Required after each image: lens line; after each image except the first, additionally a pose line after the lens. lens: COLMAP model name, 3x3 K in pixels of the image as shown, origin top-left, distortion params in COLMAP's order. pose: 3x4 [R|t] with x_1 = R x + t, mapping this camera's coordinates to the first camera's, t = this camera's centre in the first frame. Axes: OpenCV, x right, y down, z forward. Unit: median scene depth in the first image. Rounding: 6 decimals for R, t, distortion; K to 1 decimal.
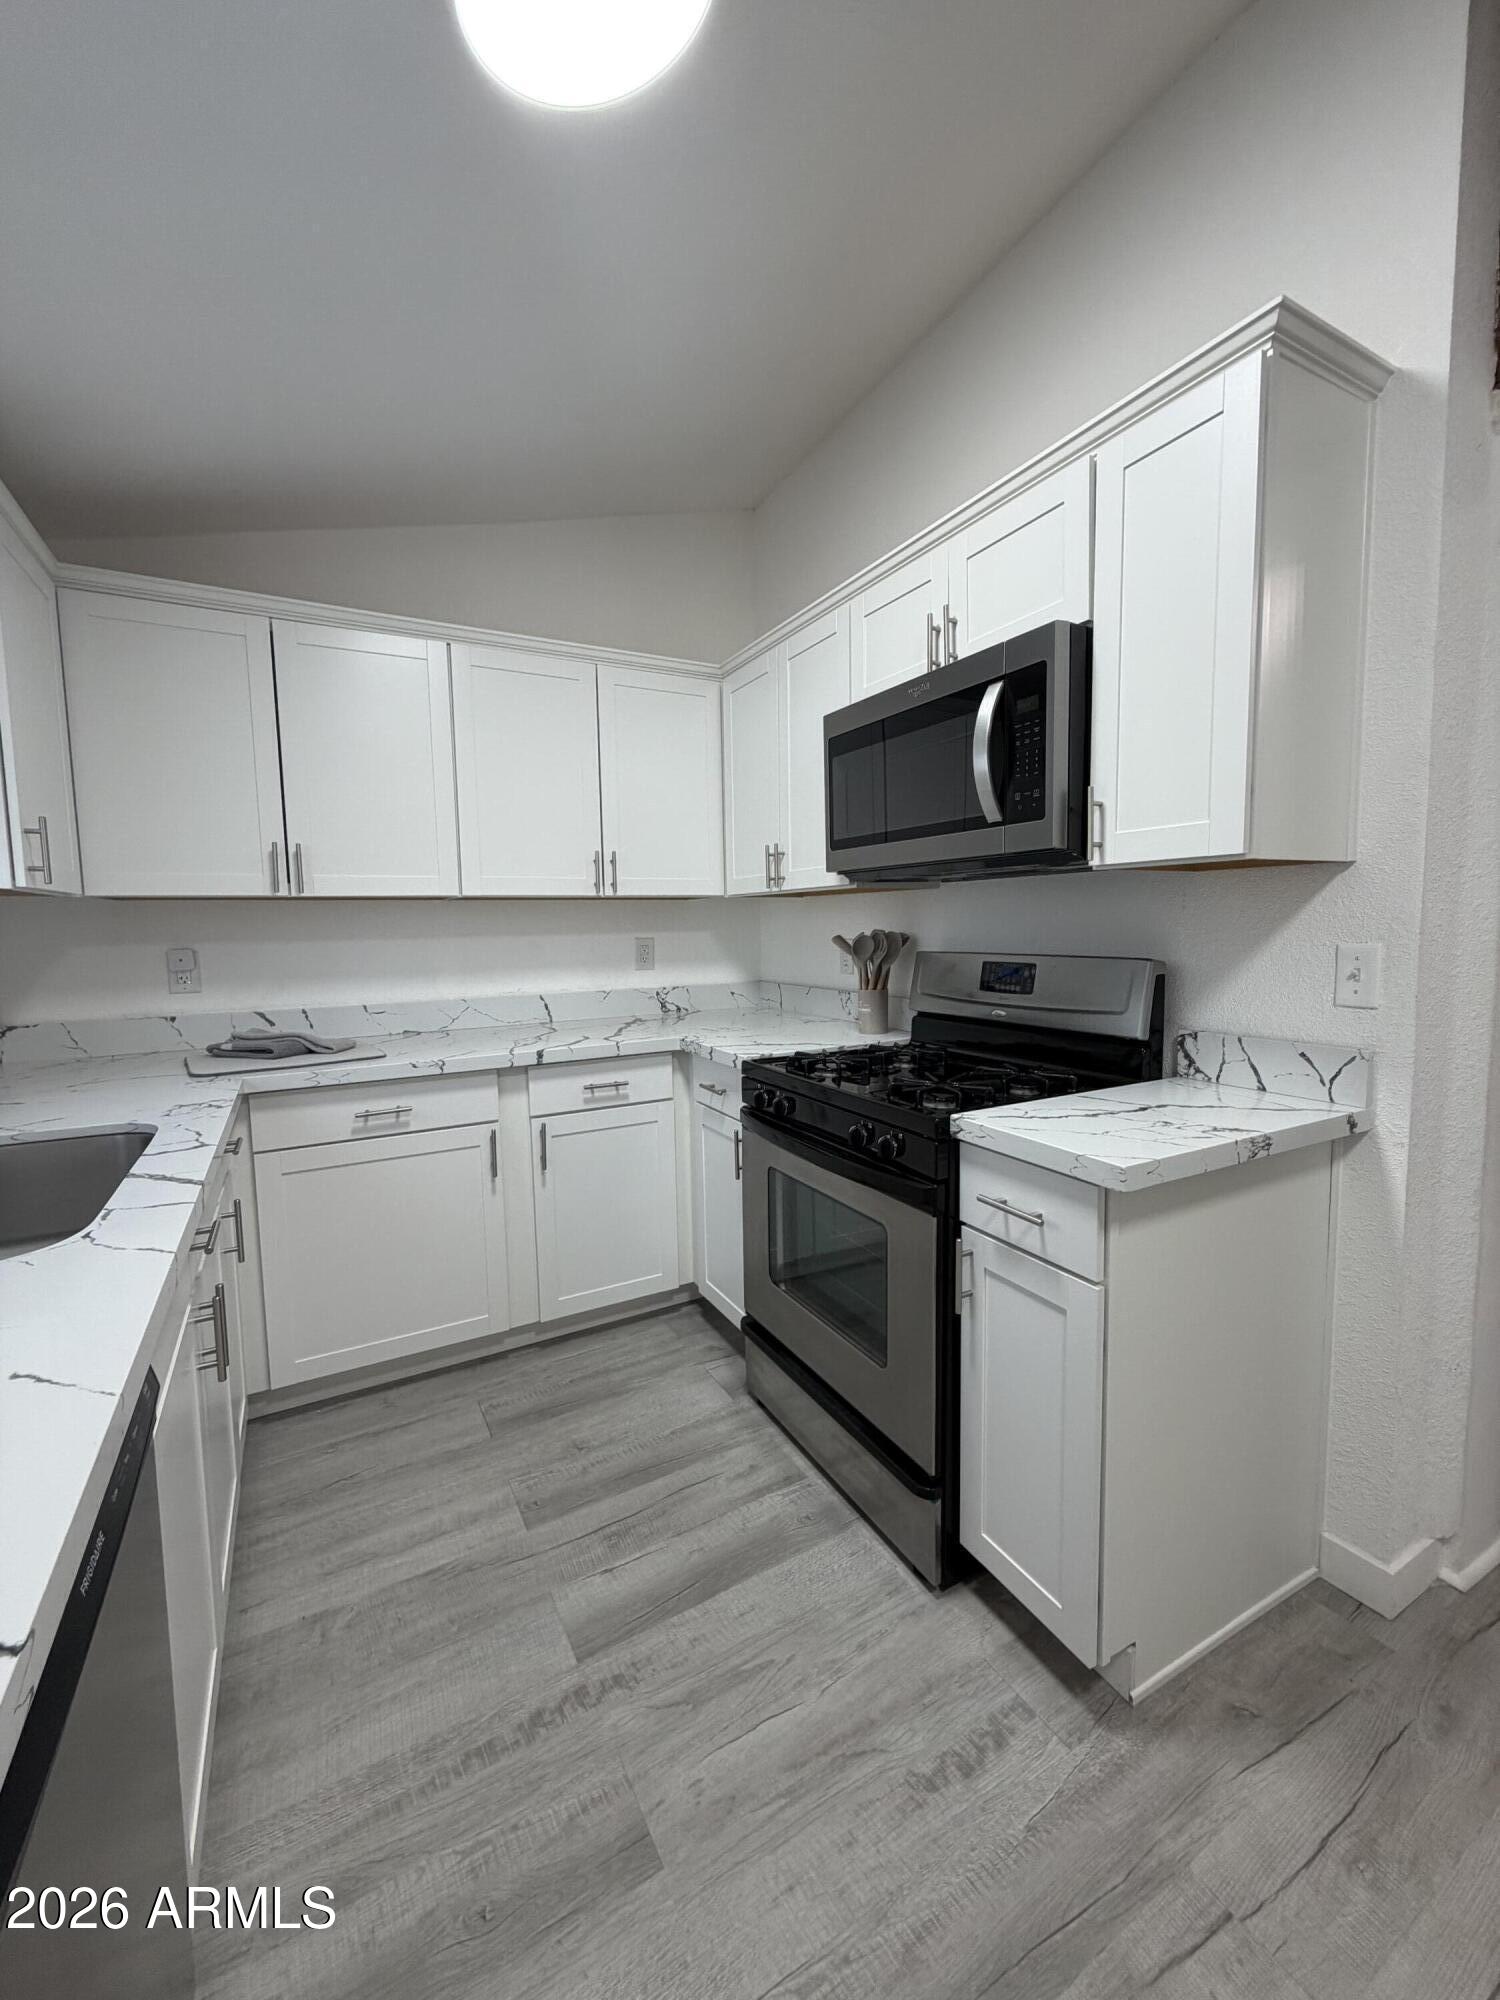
lens RADIAL K [[794.2, 0, 746.4], [0, 794.2, 992.2], [0, 0, 1]] dist [-0.002384, -0.000027]
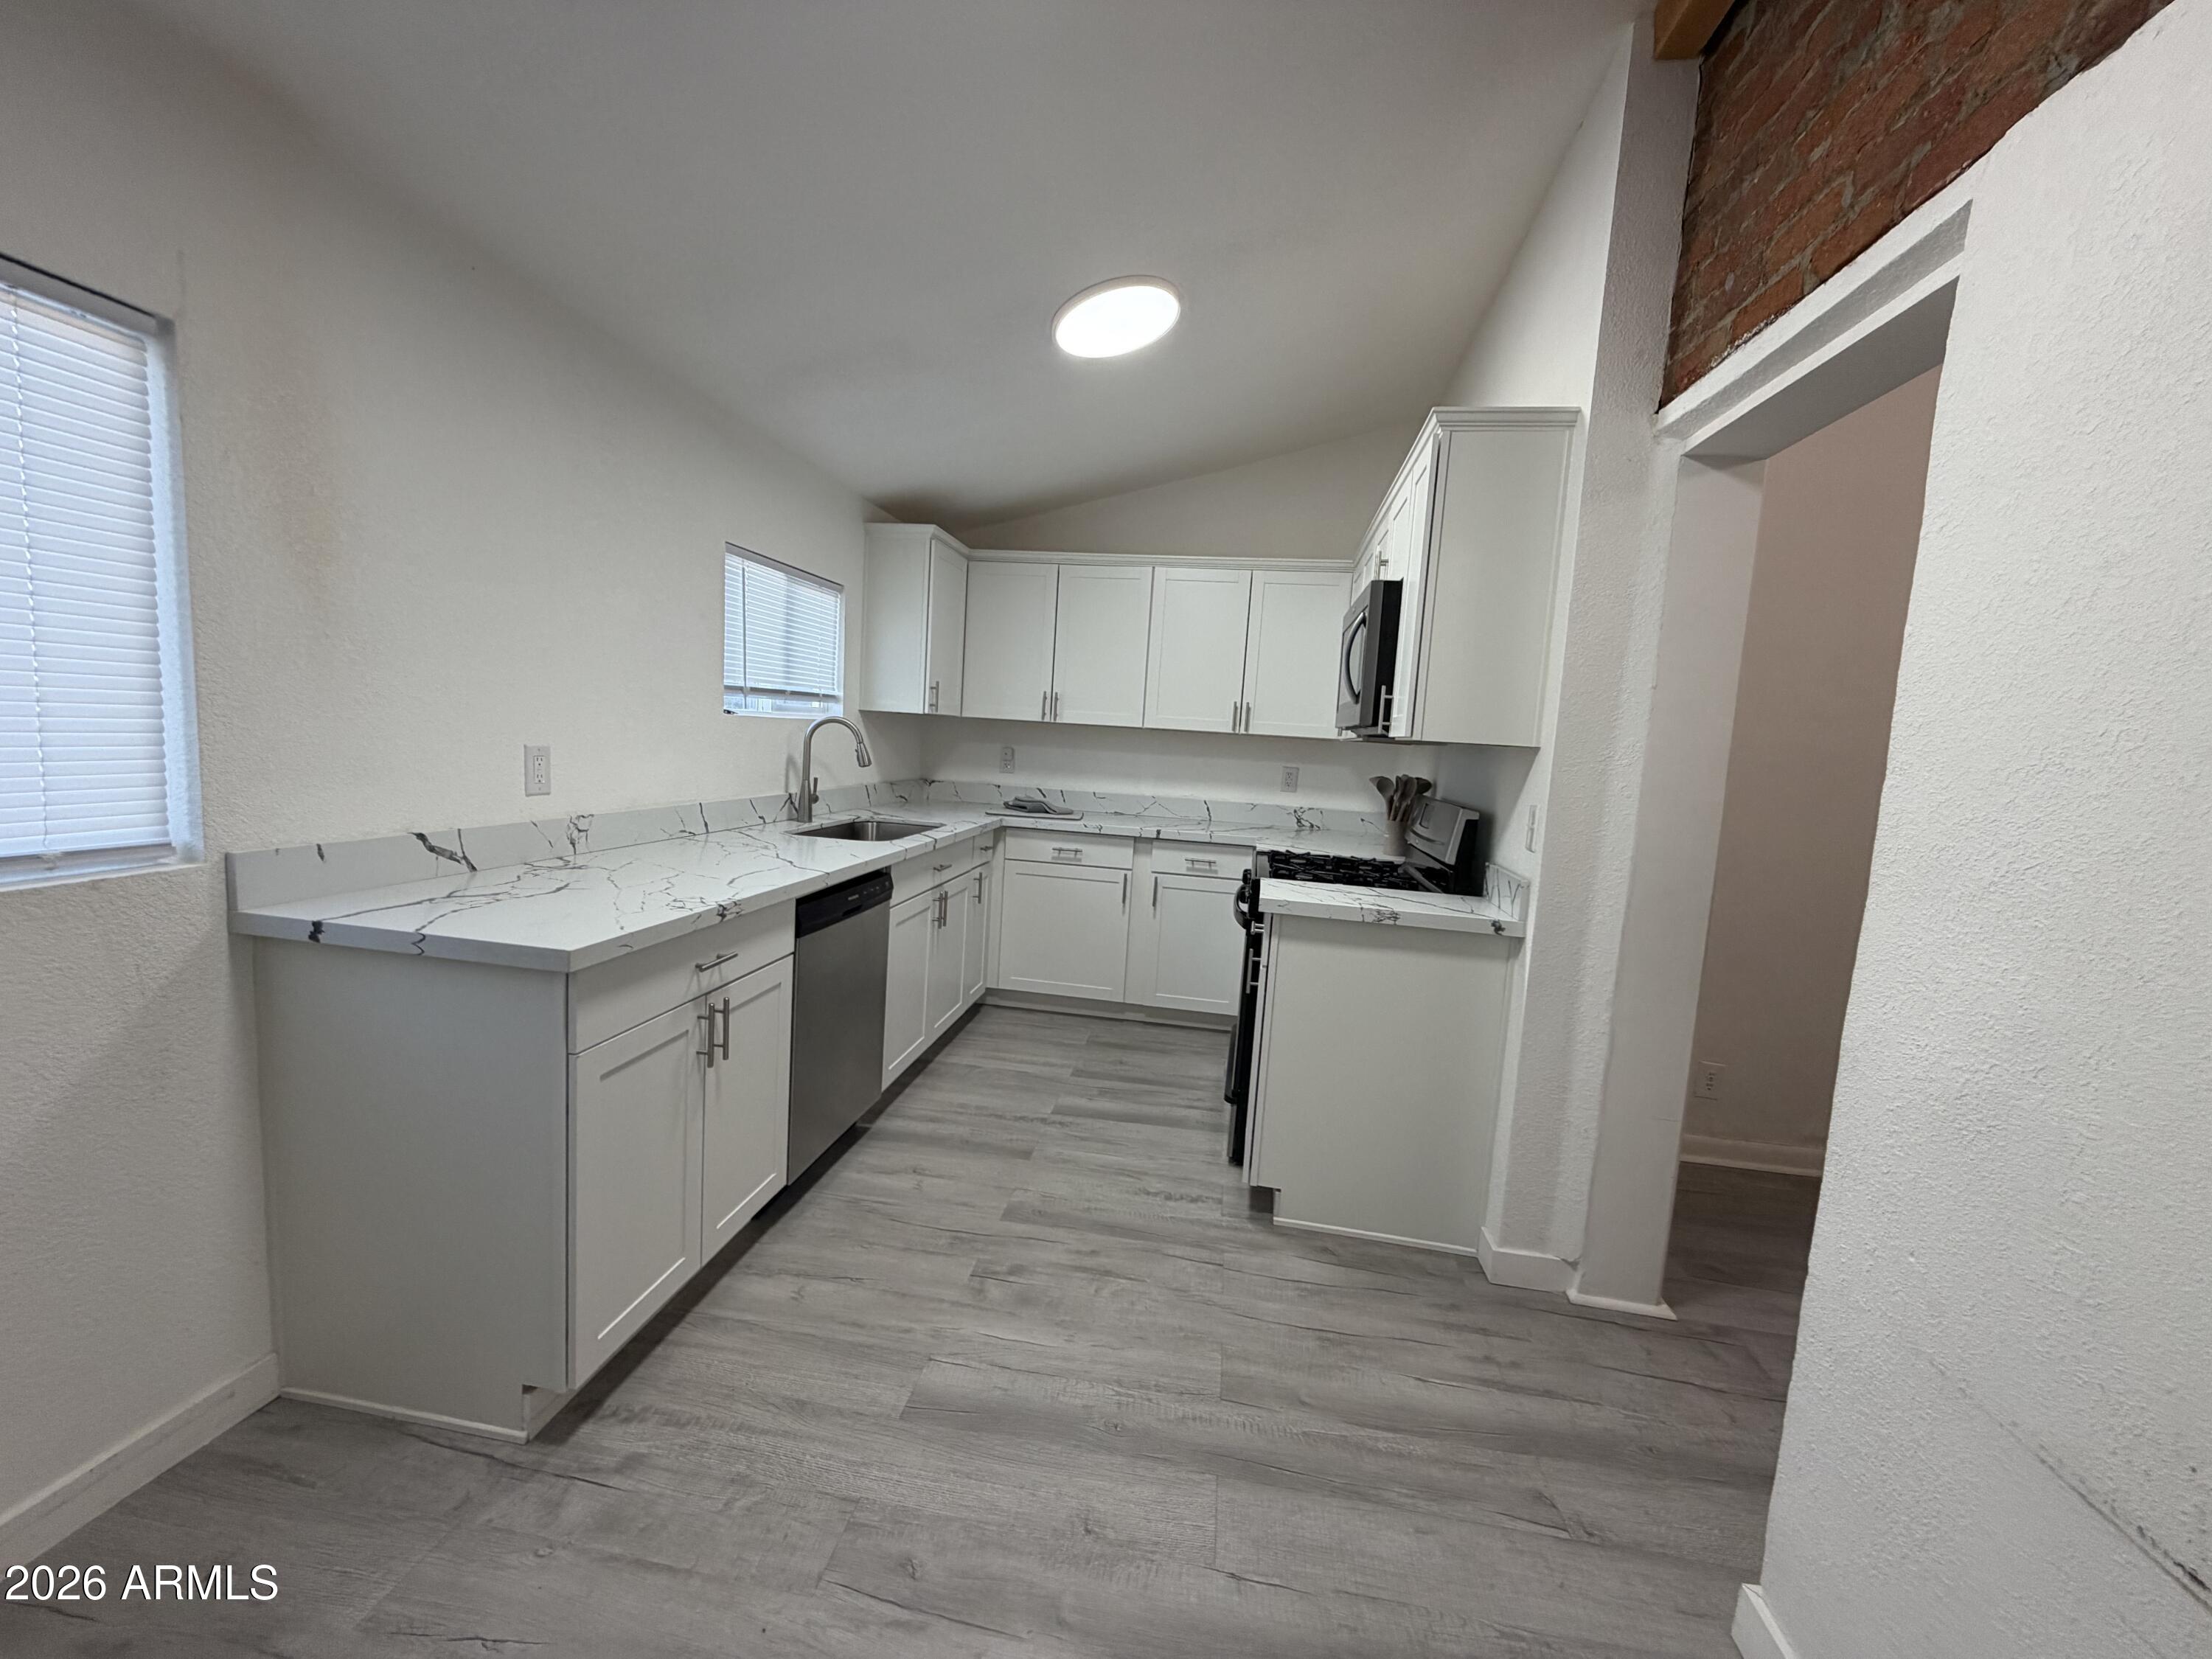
lens RADIAL K [[878.4, 0, 1100.2], [0, 878.4, 829.6], [0, 0, 1]] dist [-0.002384, -0.000027]
pose [[0.781919, 0.132692, -0.609094, 0.778420], [-0.129529, 0.990341, 0.049465, 0.002530], [0.609775, 0.040218, 0.791554, -0.488599]]
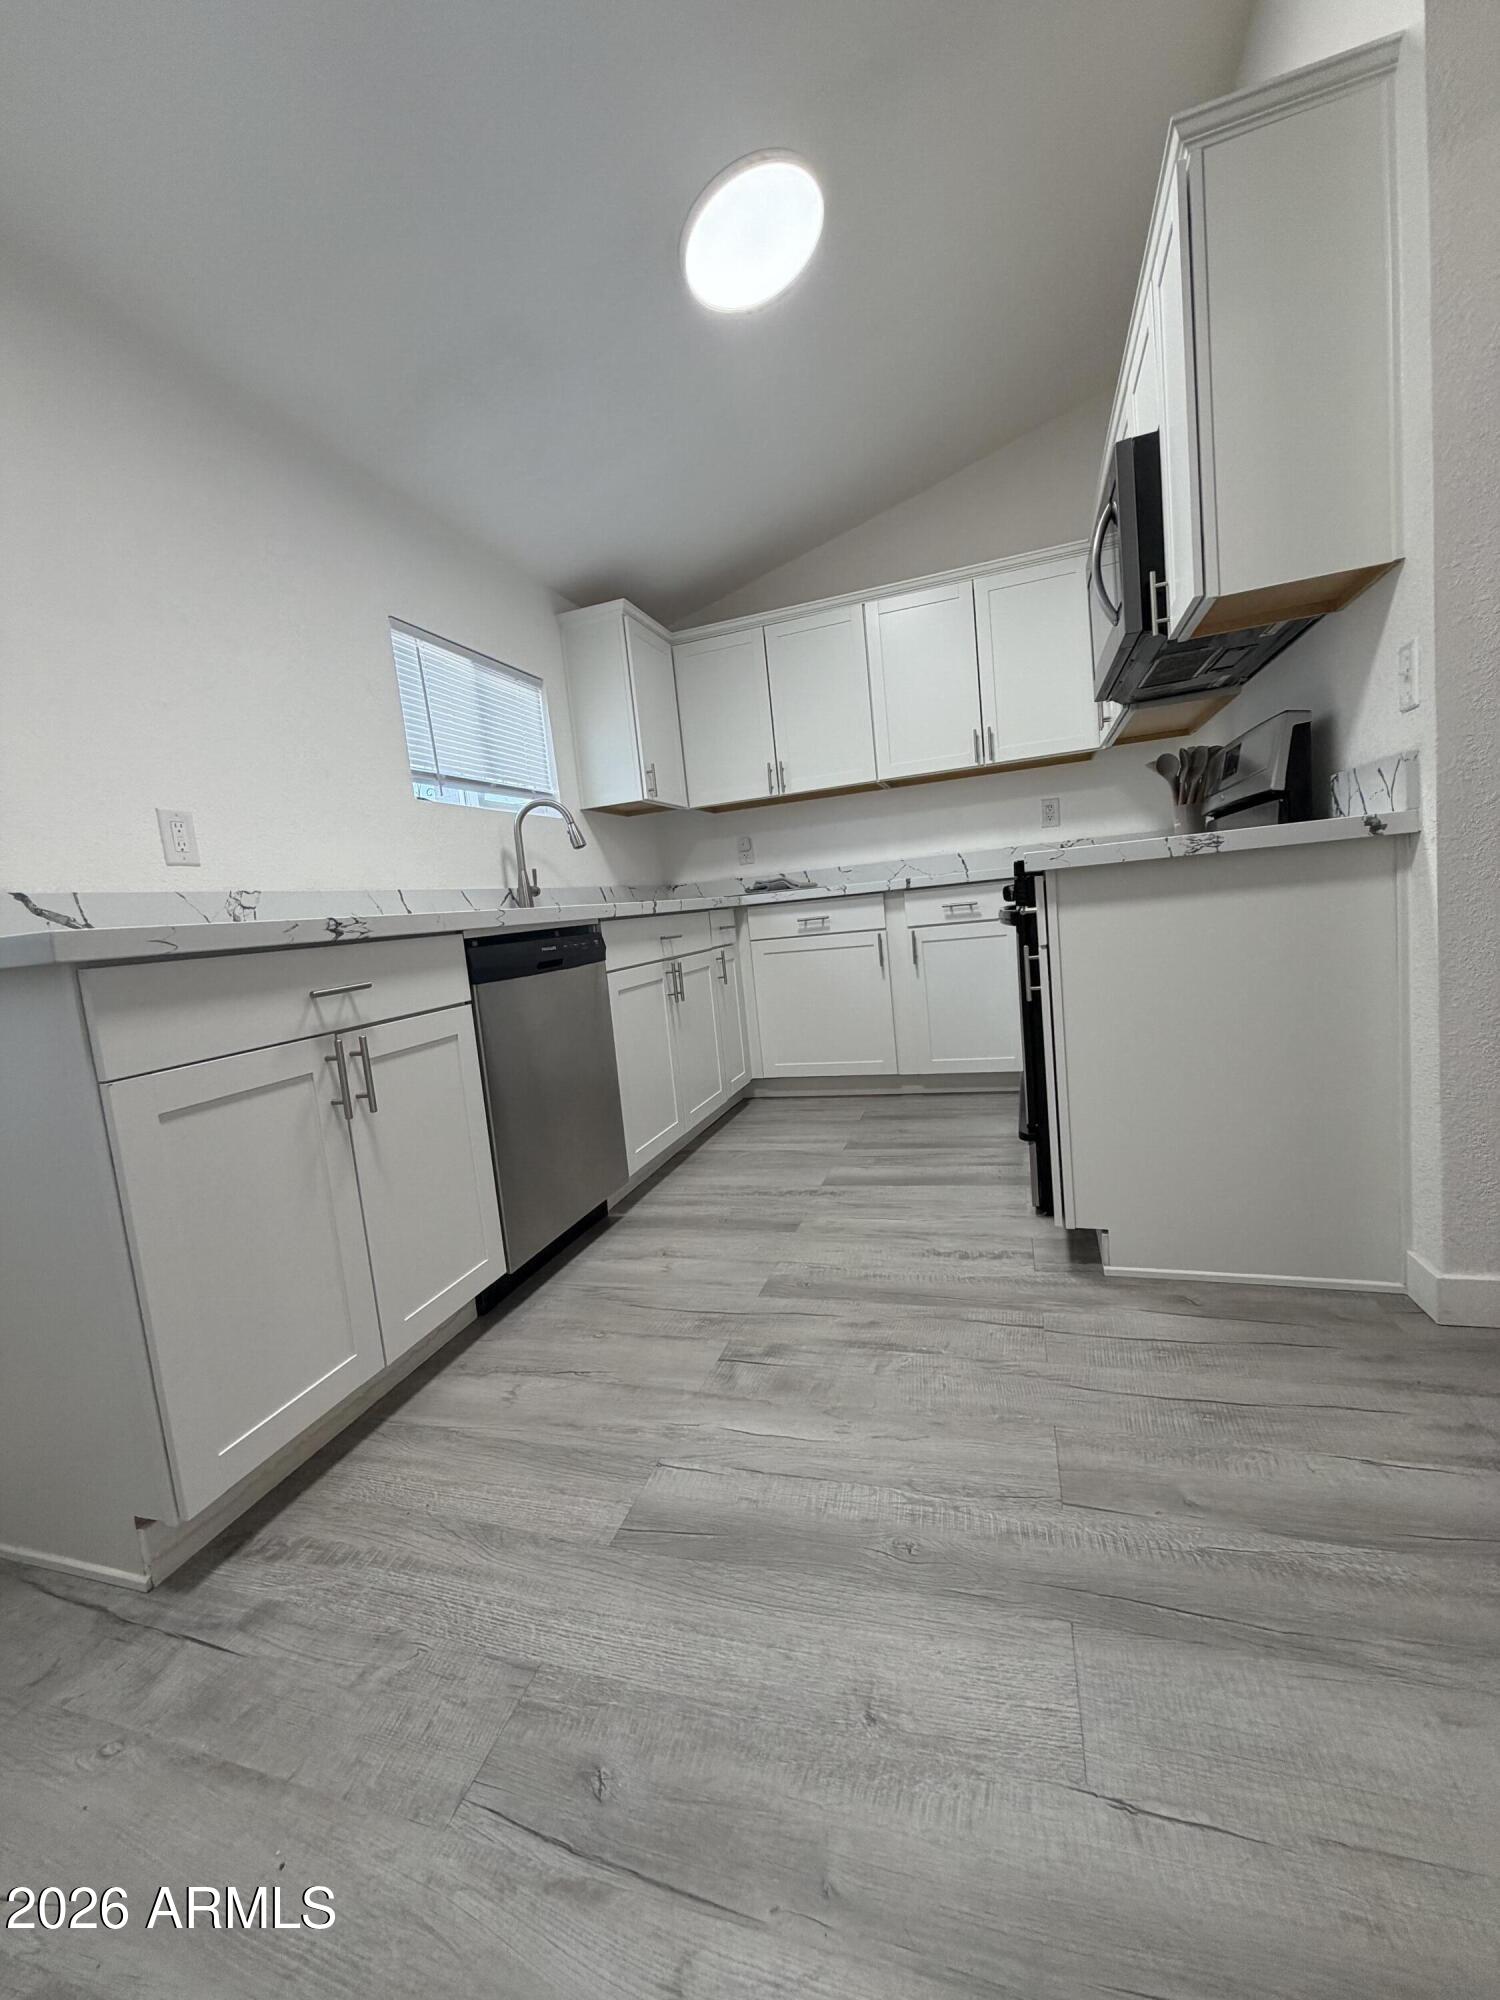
lens RADIAL K [[794.2, 0, 749.0], [0, 794.2, 994.2], [0, 0, 1]] dist [-0.002384, -0.000027]
pose [[0.680326, 0.029763, -0.732305, 0.657613], [0.023560, 0.997771, 0.062440, 0.204087], [0.732531, -0.059733, 0.678108, -0.206706]]
